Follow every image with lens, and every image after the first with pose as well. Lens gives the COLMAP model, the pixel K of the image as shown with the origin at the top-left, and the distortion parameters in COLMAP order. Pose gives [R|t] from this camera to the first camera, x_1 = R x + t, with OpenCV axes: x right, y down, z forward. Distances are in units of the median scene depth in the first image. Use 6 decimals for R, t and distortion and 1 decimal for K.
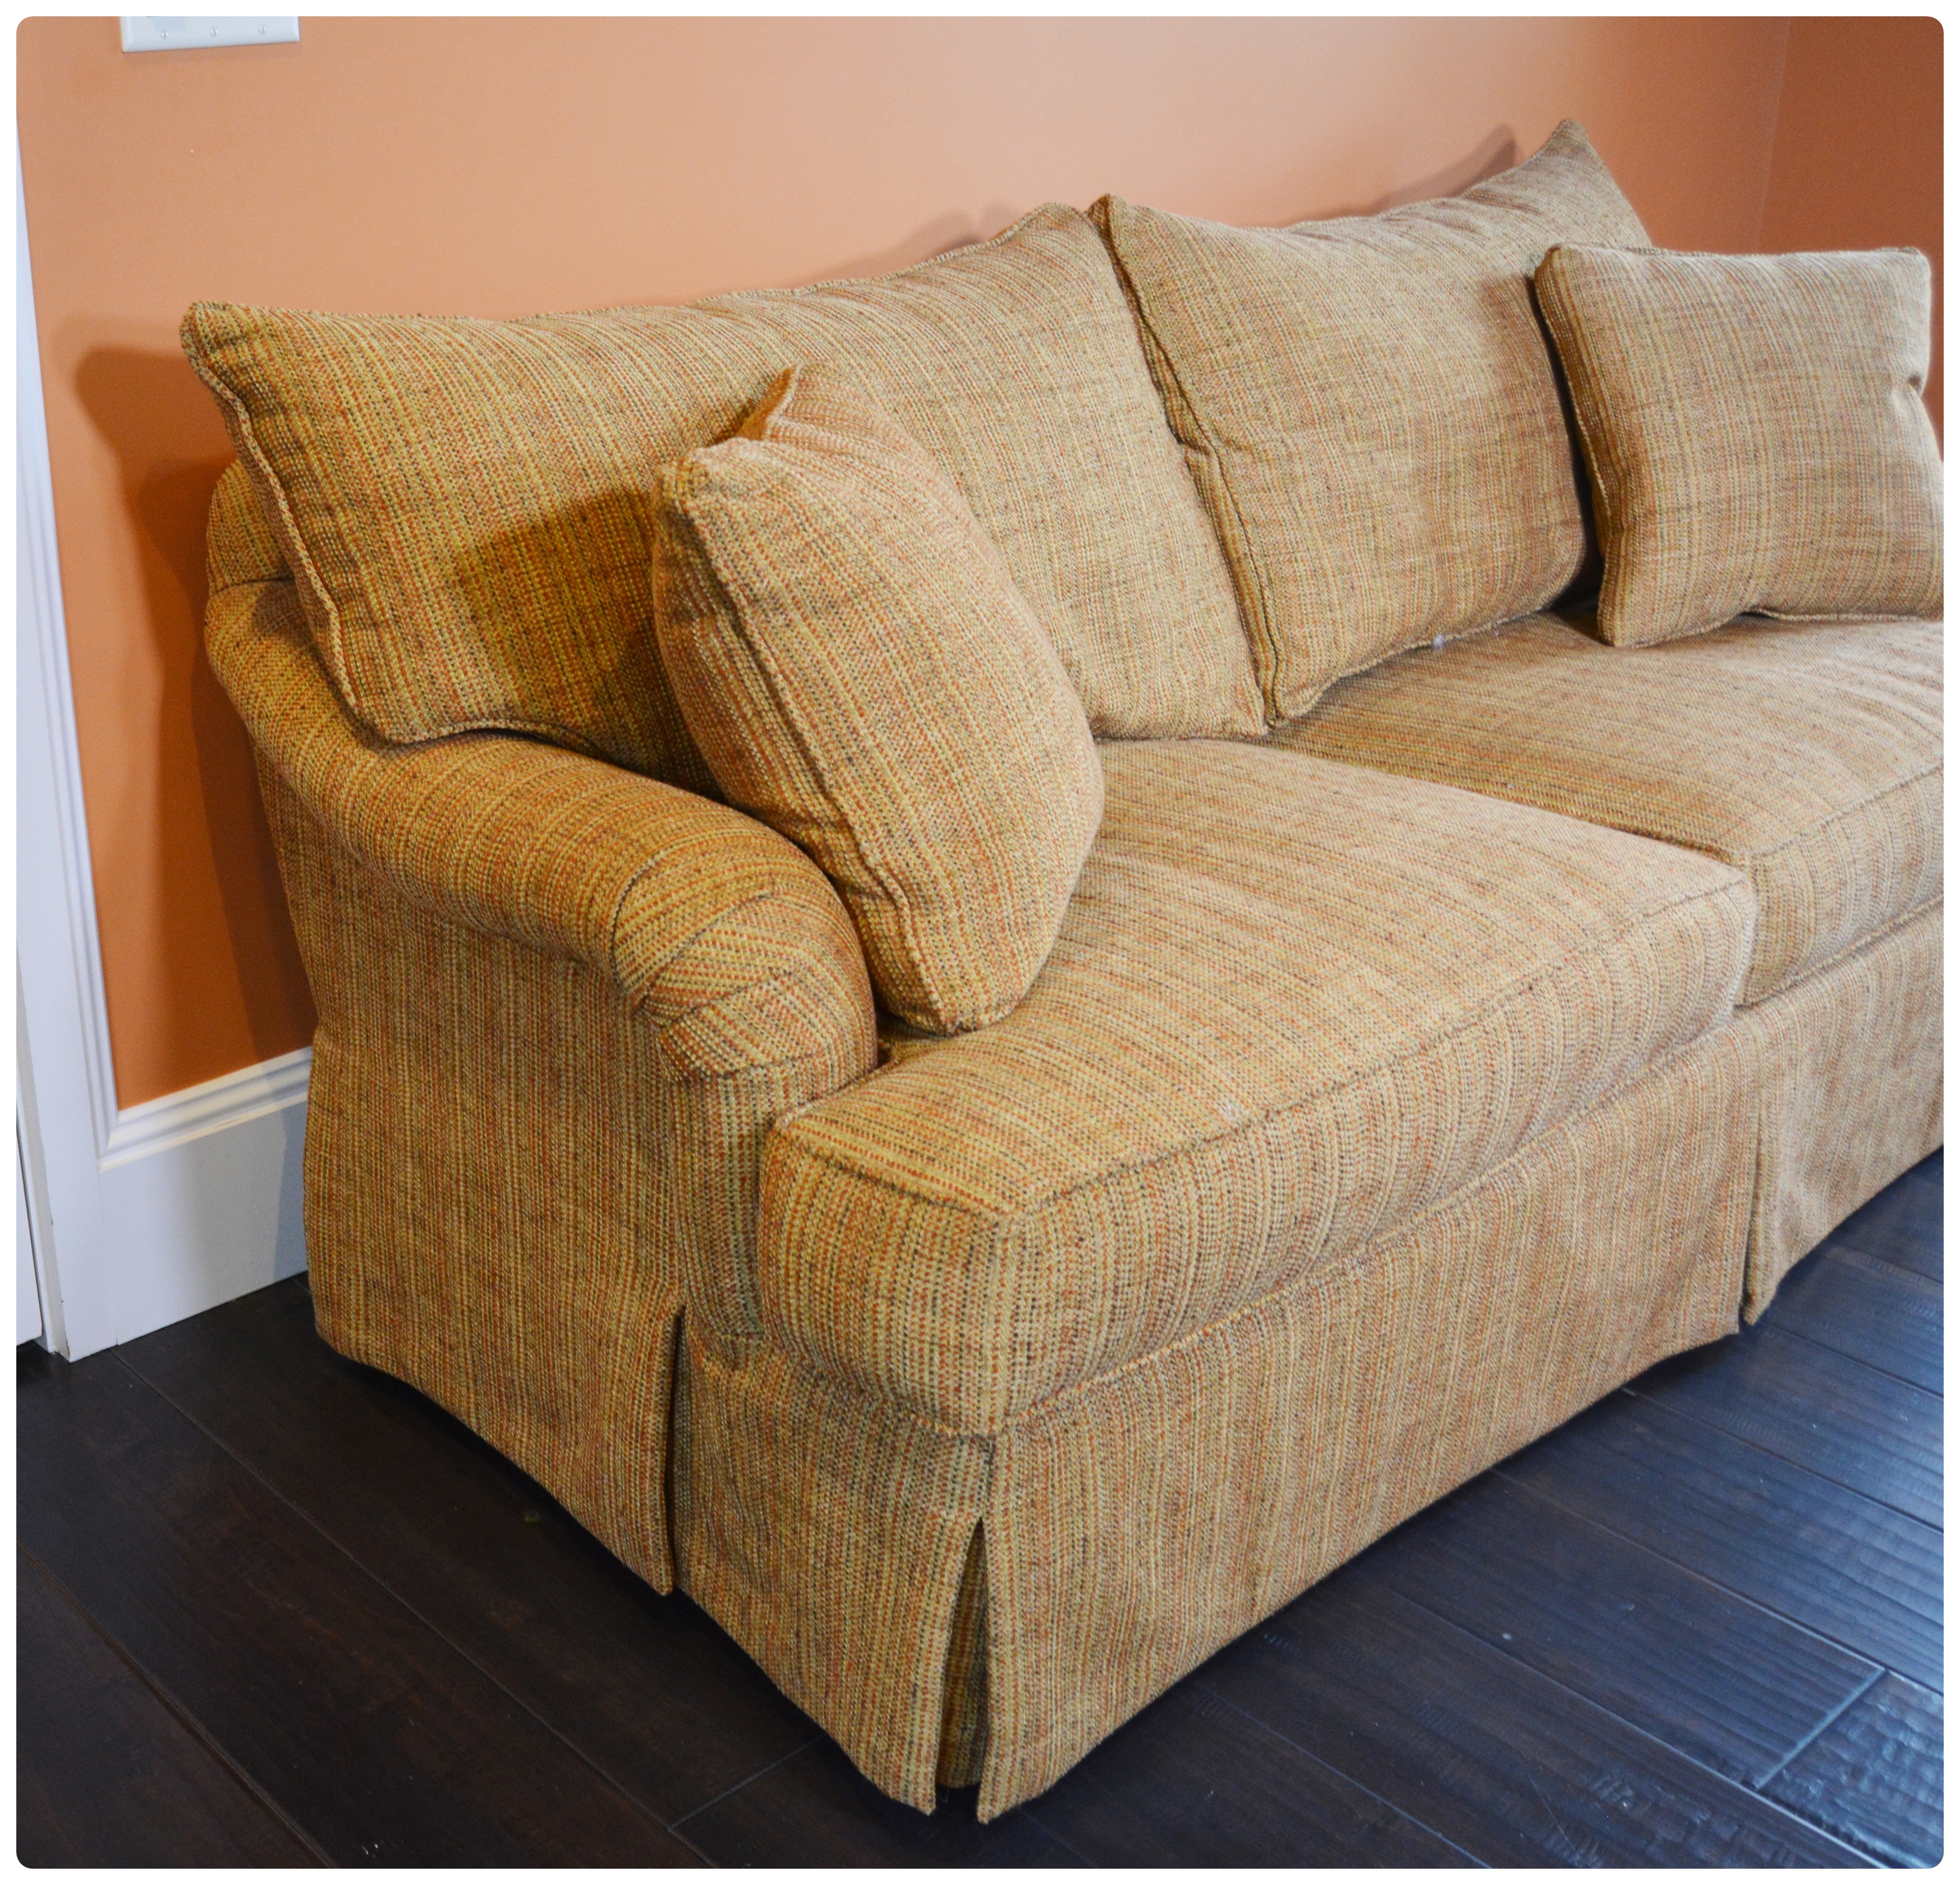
lens RADIAL K [[2386.0, 0, 540.5], [0, 2386.0, 969.3], [0, 0, 1]] dist [-0.086725, 0.025425]
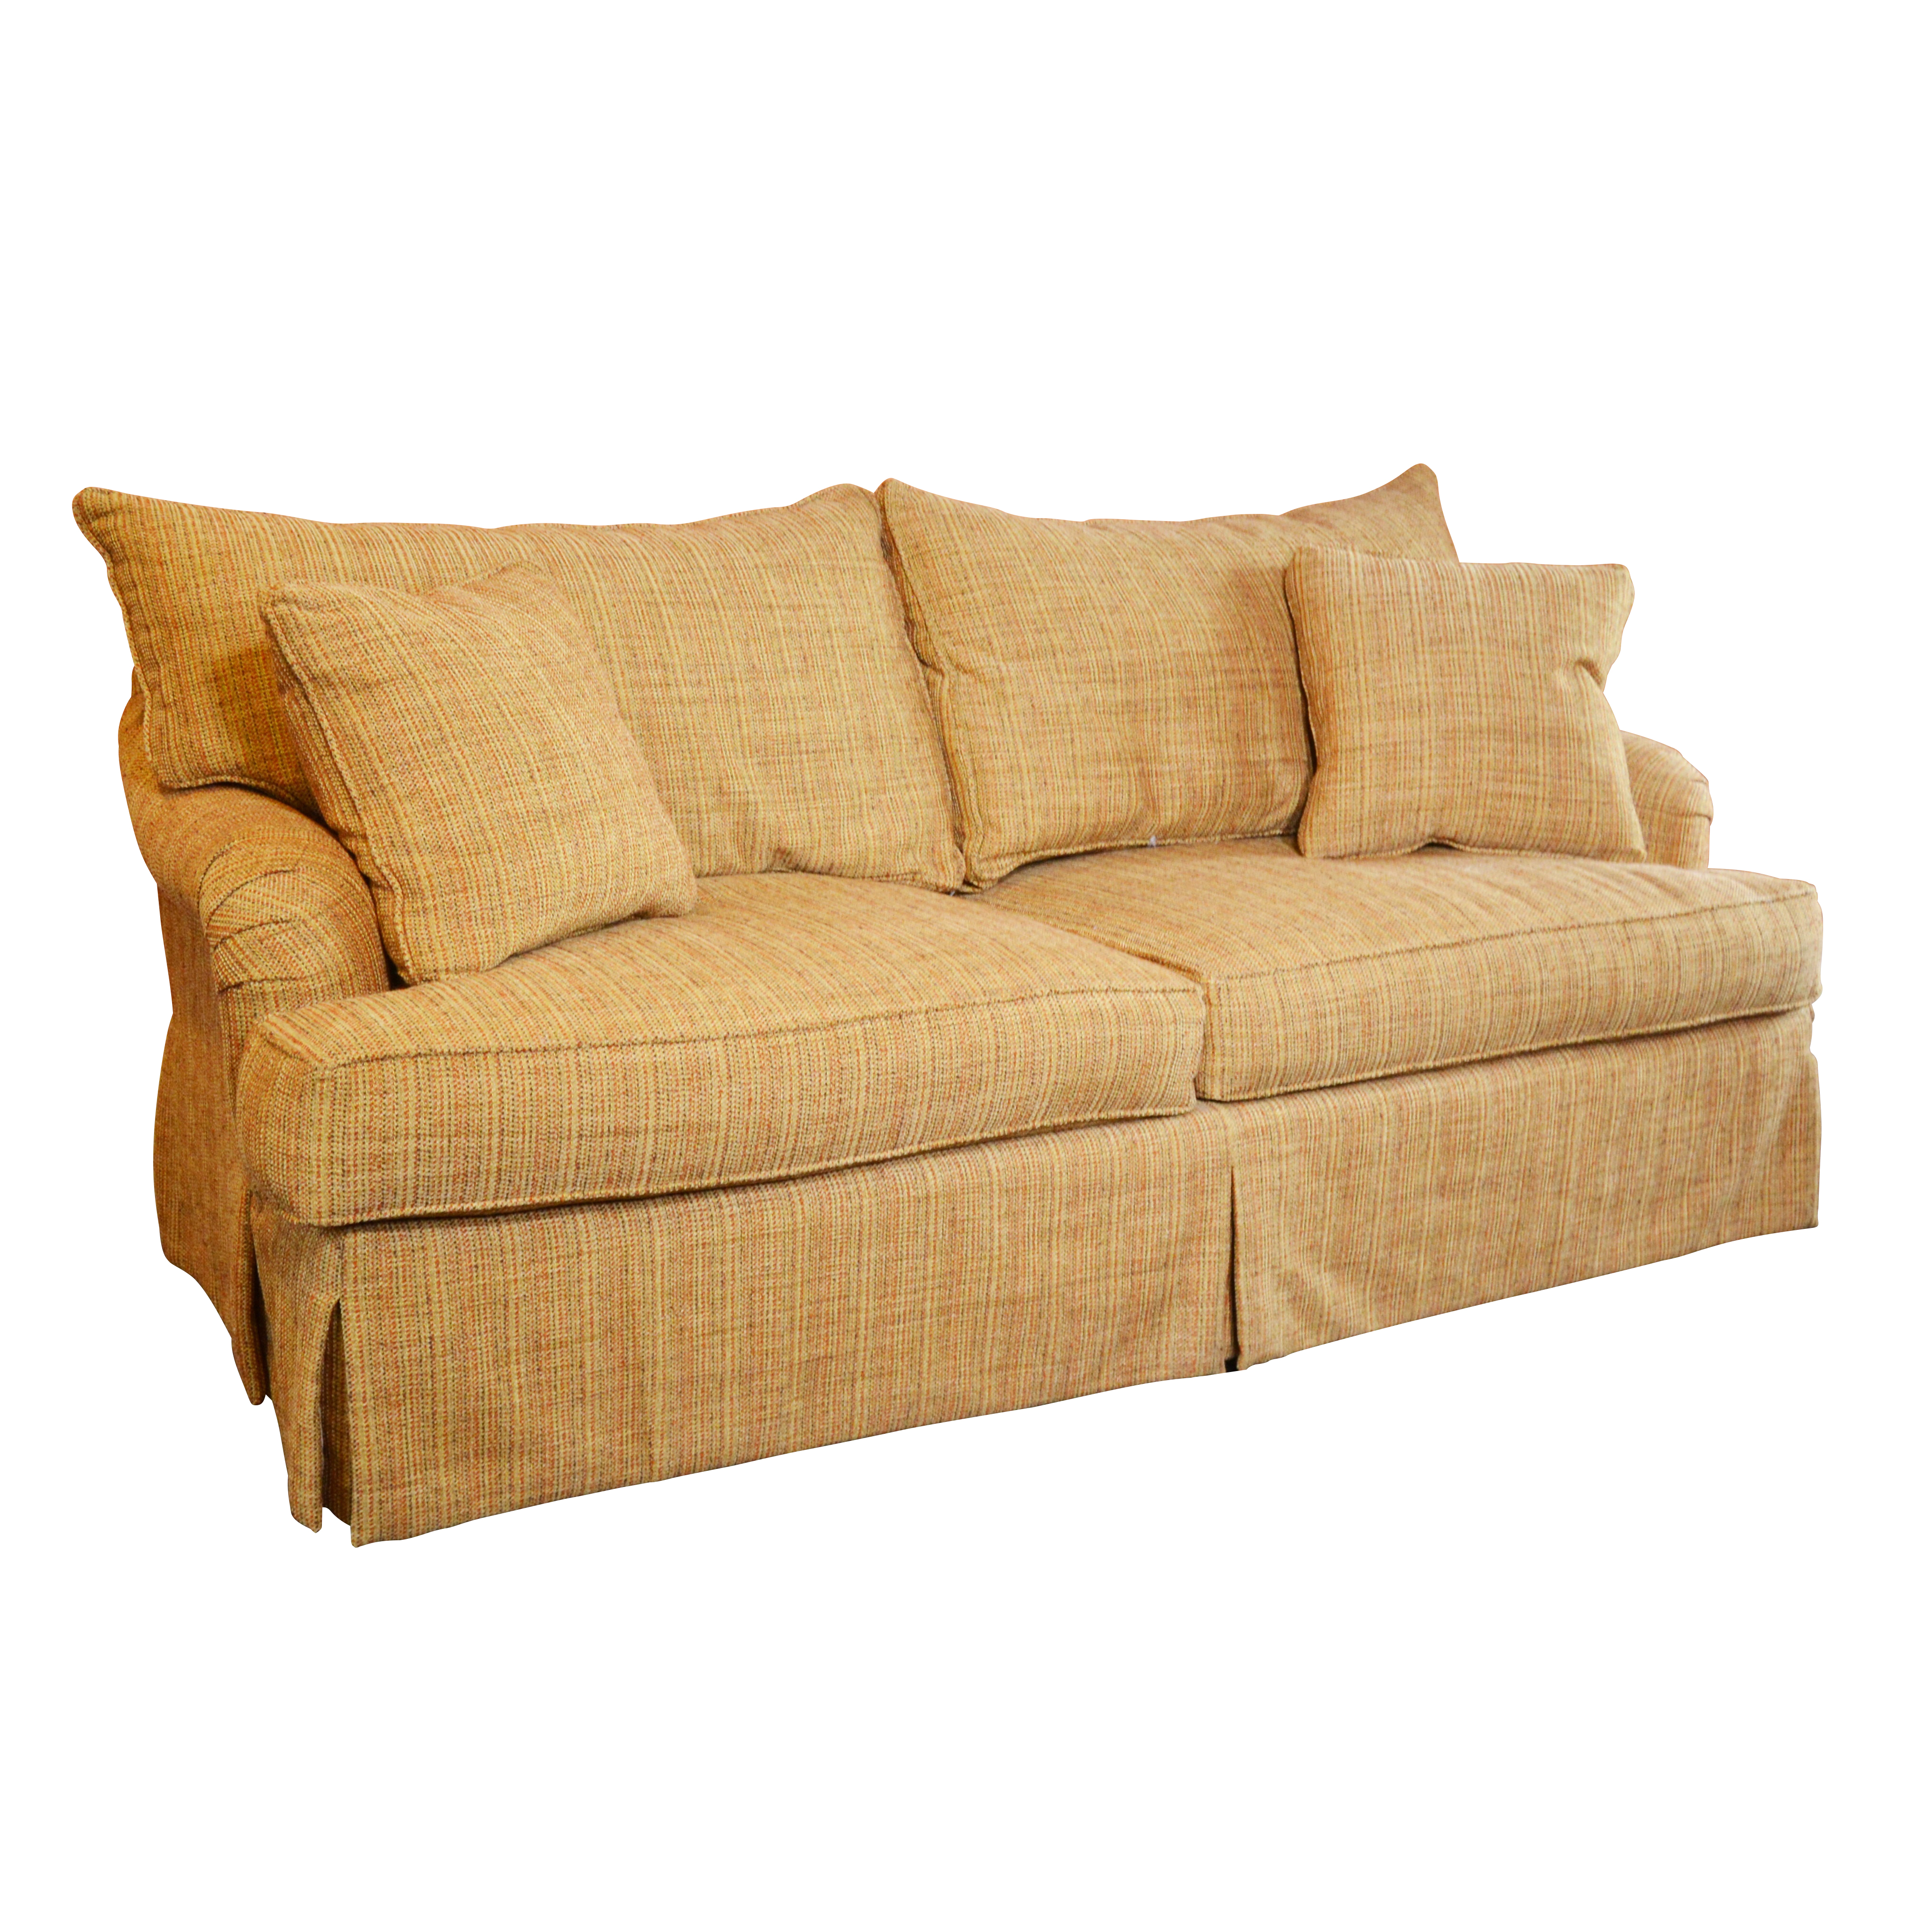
lens RADIAL K [[2288.2, 0, 824.1], [0, 2288.2, 962.5], [0, 0, 1]] dist [-0.094430, 0.032186]
pose [[0.982849, 0.090705, -0.160565, 0.482492], [-0.114423, 0.982758, -0.145237, 0.141127], [0.144623, 0.161118, 0.976281, -0.233486]]
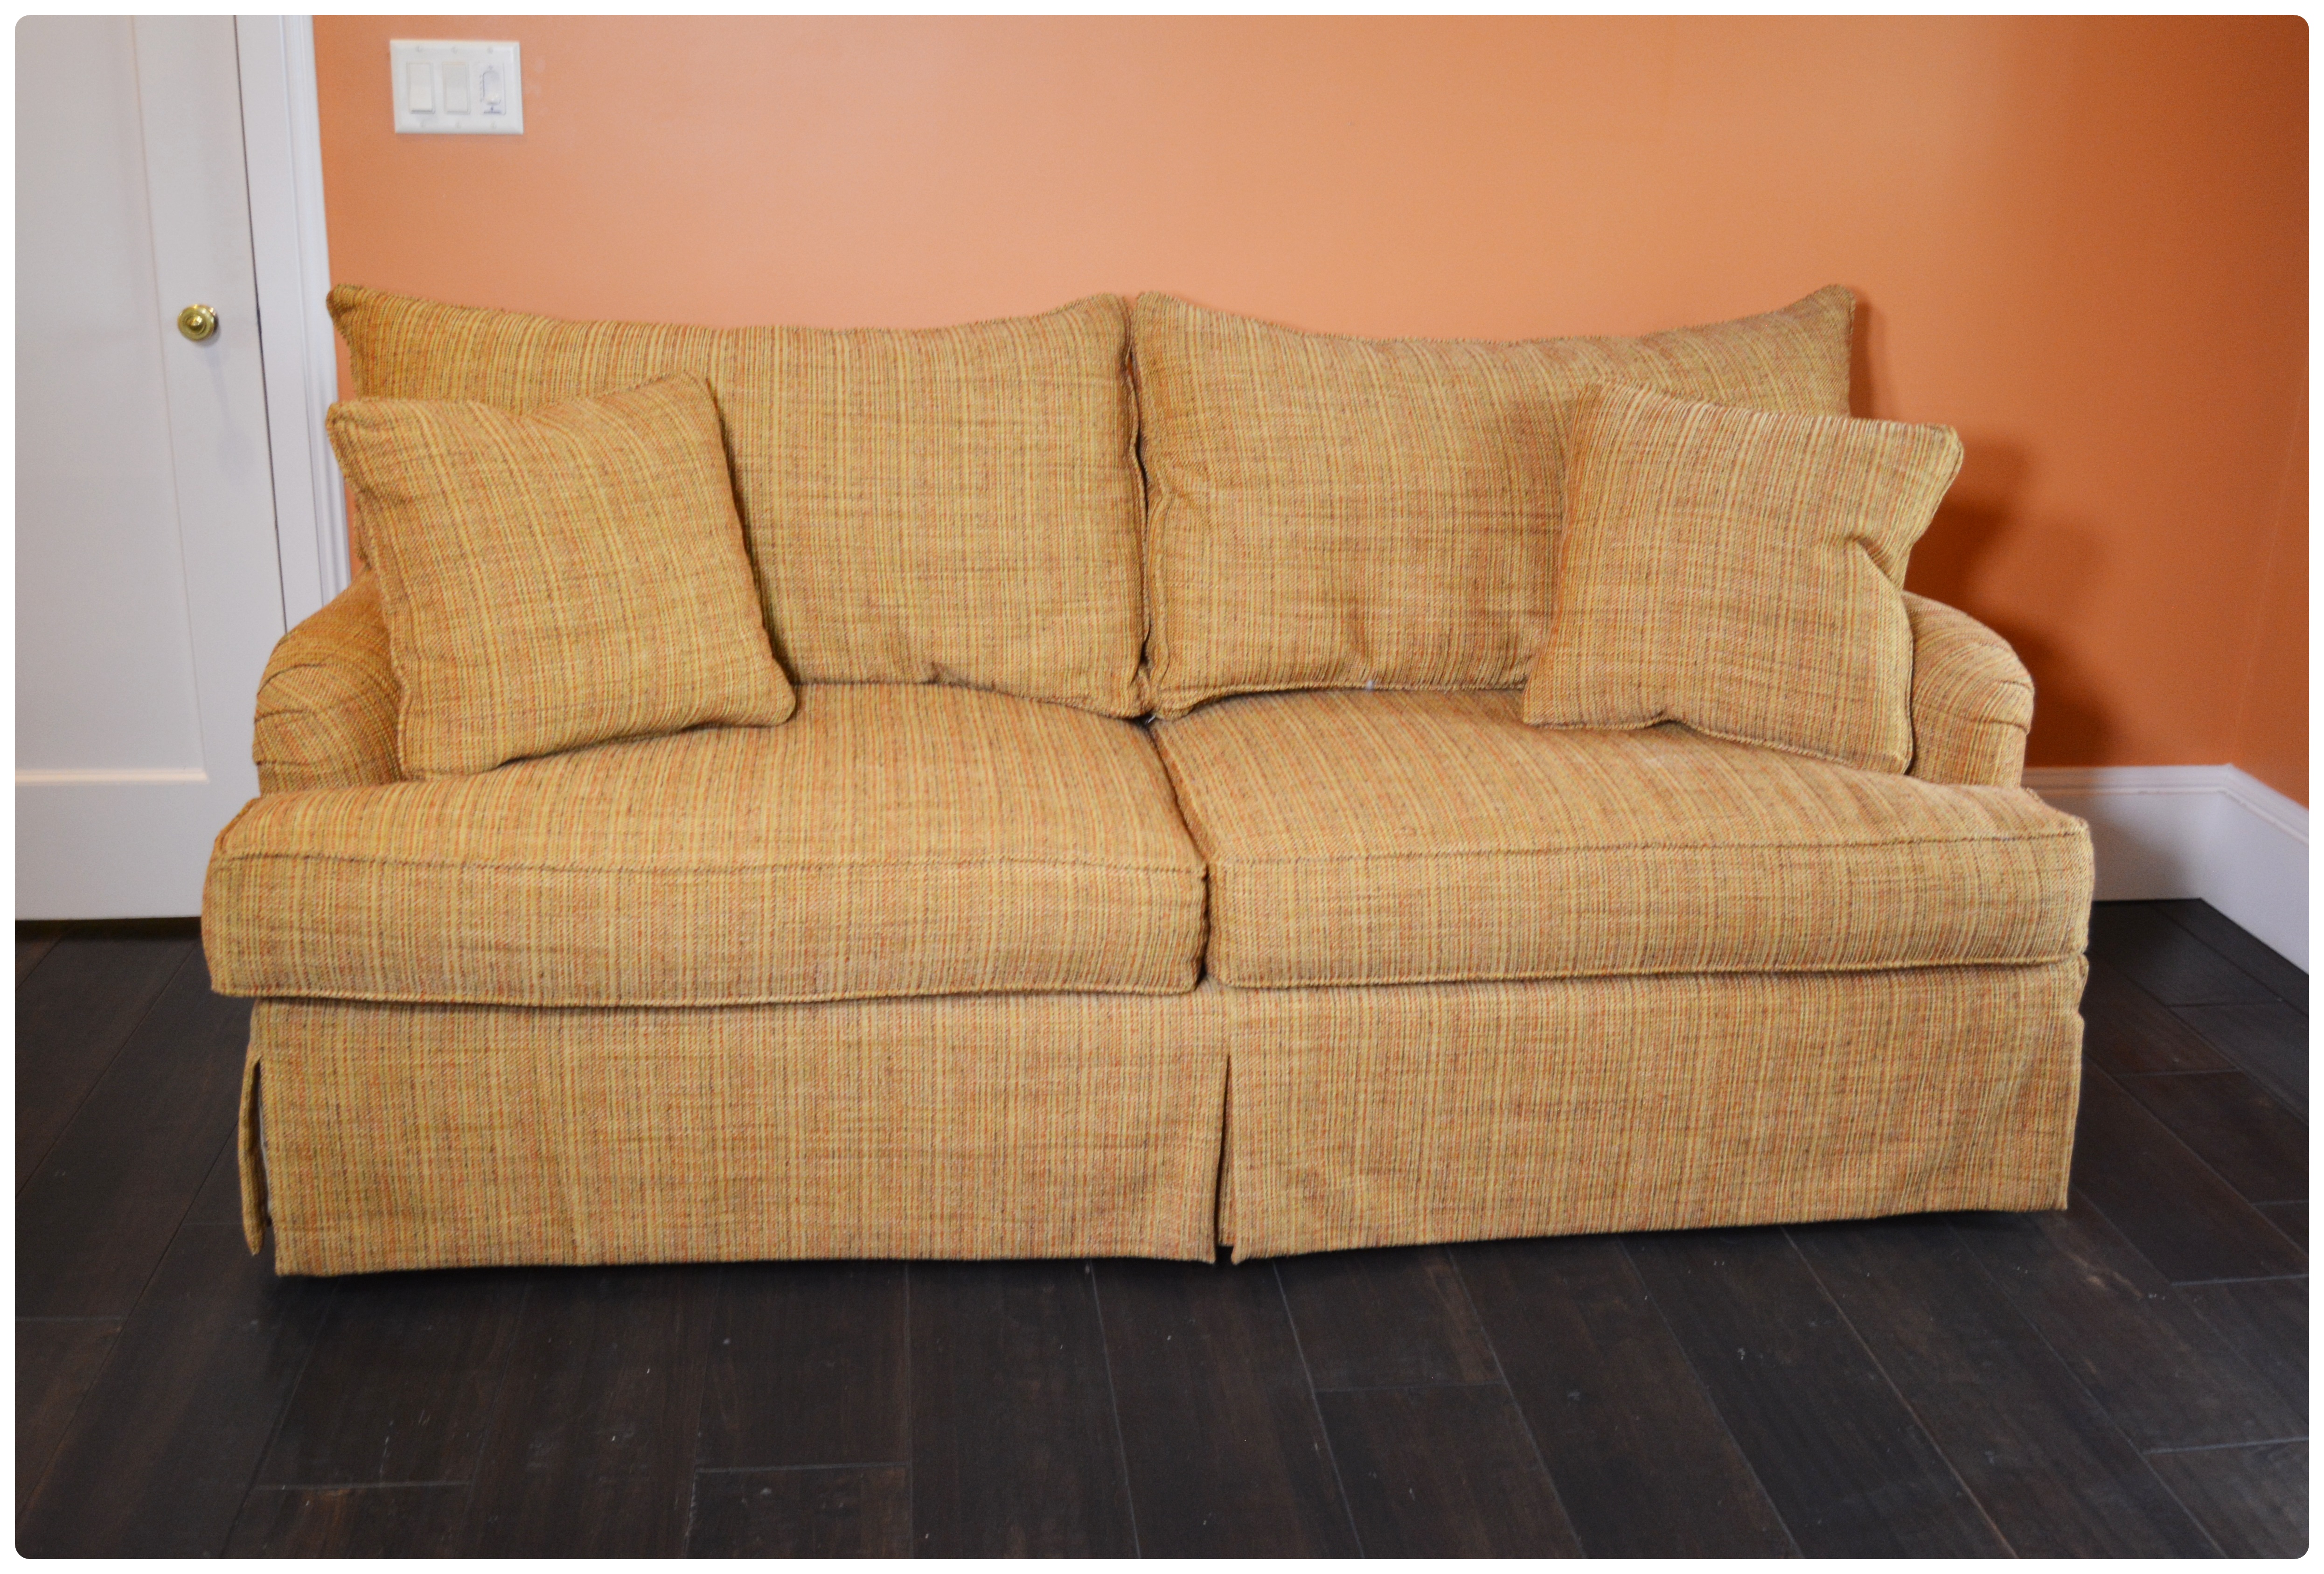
lens RADIAL K [[2195.2, 0, 1165.5], [0, 2195.2, 725.4], [0, 0, 1]] dist [-0.088993, 0.014541]
pose [[0.857360, 0.209954, -0.469951, 0.964805], [-0.253485, 0.966858, -0.030499, -0.069595], [0.447973, 0.145274, 0.882165, -0.031867]]
